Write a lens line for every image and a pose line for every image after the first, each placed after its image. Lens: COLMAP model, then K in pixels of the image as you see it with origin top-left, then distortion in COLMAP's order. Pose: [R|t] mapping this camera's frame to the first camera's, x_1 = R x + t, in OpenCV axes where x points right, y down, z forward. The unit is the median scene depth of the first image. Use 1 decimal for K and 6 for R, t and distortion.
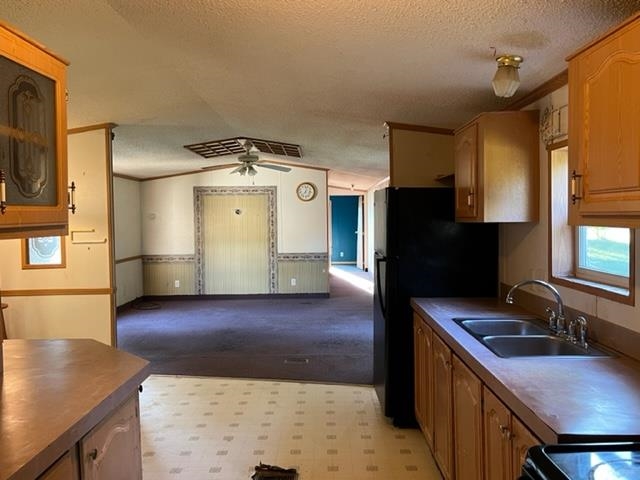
lens RADIAL K [[553.1, 0, 320.0], [0, 553.1, 240.0], [0, 0, 1]] dist [0.080826, -0.107664]
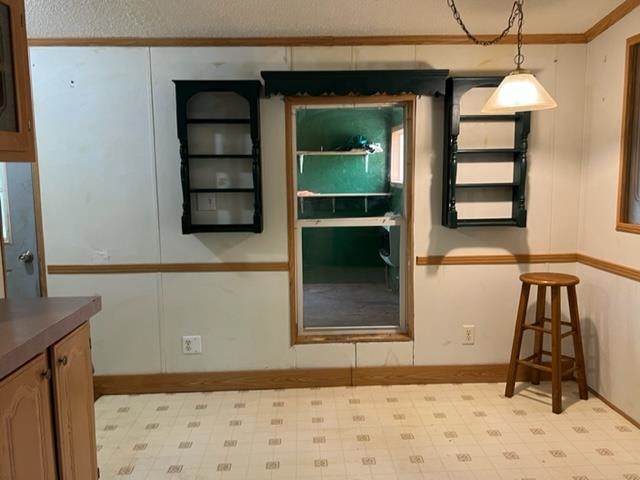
lens RADIAL K [[553.1, 0, 320.0], [0, 553.1, 240.0], [0, 0, 1]] dist [0.080826, -0.107664]
pose [[0.044166, 0.141203, -0.988995, 0.050409], [-0.025027, 0.989807, 0.140202, -0.013995], [0.998711, 0.018559, 0.047250, 0.629091]]
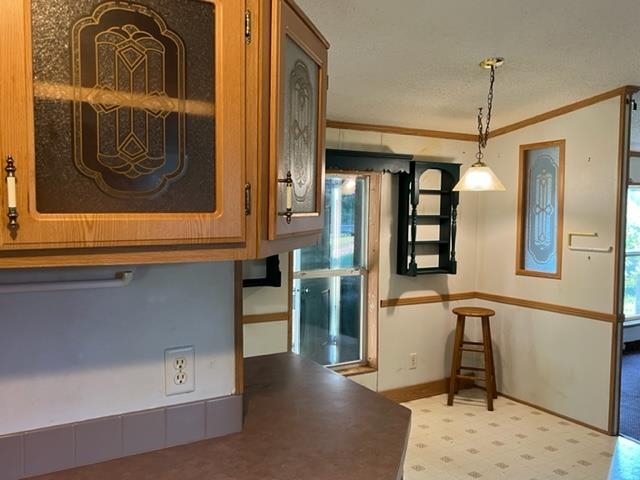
lens RADIAL K [[553.1, 0, 320.0], [0, 553.1, 240.0], [0, 0, 1]] dist [0.080826, -0.107664]
pose [[0.524229, 0.061863, -0.849327, 0.039074], [-0.050174, 0.997869, 0.041713, -0.021586], [0.850098, 0.020747, 0.526216, 0.274628]]
